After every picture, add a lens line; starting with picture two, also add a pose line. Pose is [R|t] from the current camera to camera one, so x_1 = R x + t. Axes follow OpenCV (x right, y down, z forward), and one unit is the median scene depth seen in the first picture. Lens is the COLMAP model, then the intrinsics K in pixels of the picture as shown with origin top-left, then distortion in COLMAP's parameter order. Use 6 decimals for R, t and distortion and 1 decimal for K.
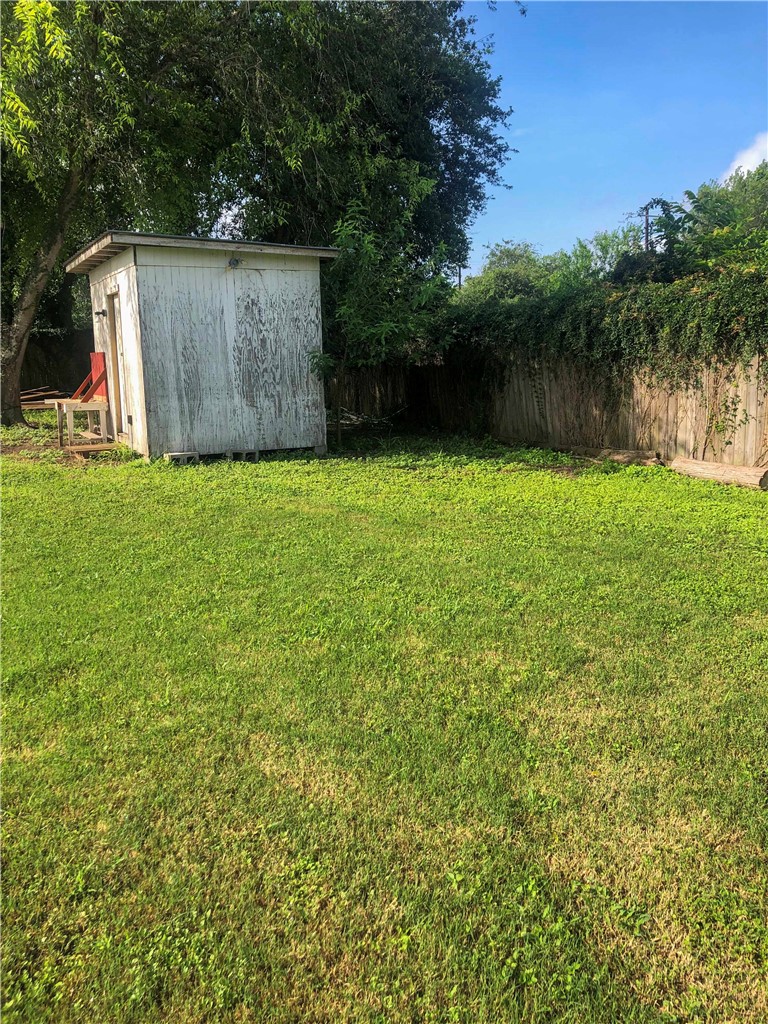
lens RADIAL K [[833.9, 0, 383.2], [0, 833.9, 511.4], [0, 0, 1]] dist [0.050509, -0.002019]
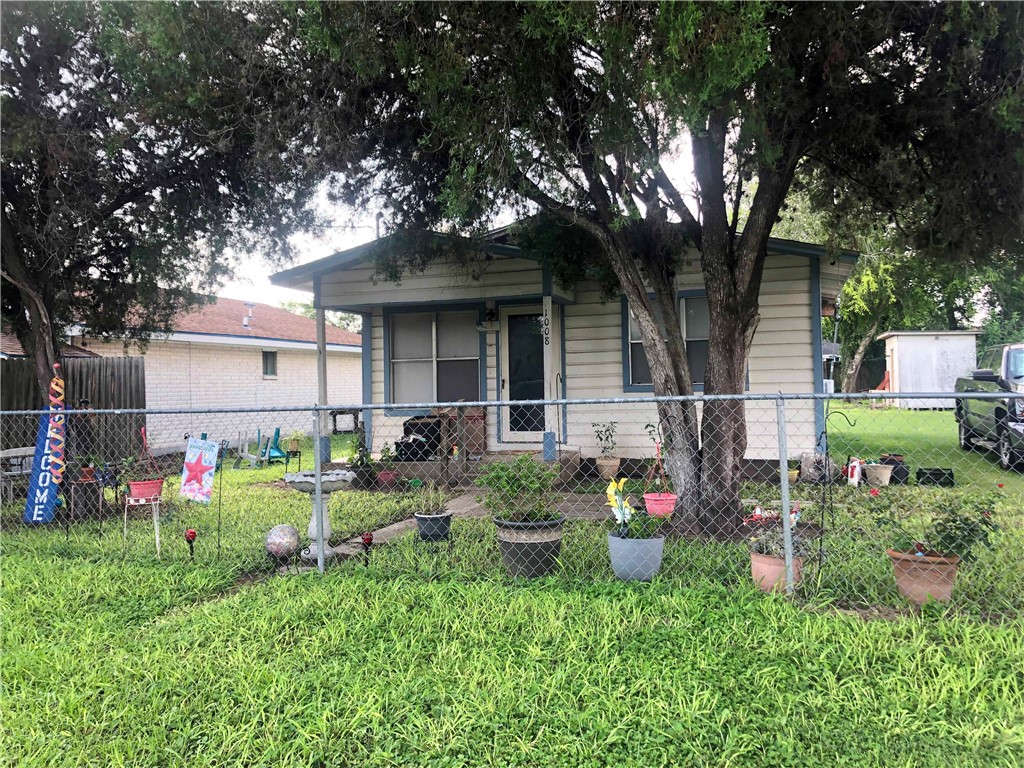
lens RADIAL K [[833.9, 0, 511.3], [0, 833.9, 385.0], [0, 0, 1]] dist [0.050509, -0.002019]
pose [[0.703568, -0.014413, -0.710482, 0.658762], [-0.106610, 0.986338, -0.125582, 0.288228], [0.702586, 0.164100, 0.692419, -1.529310]]
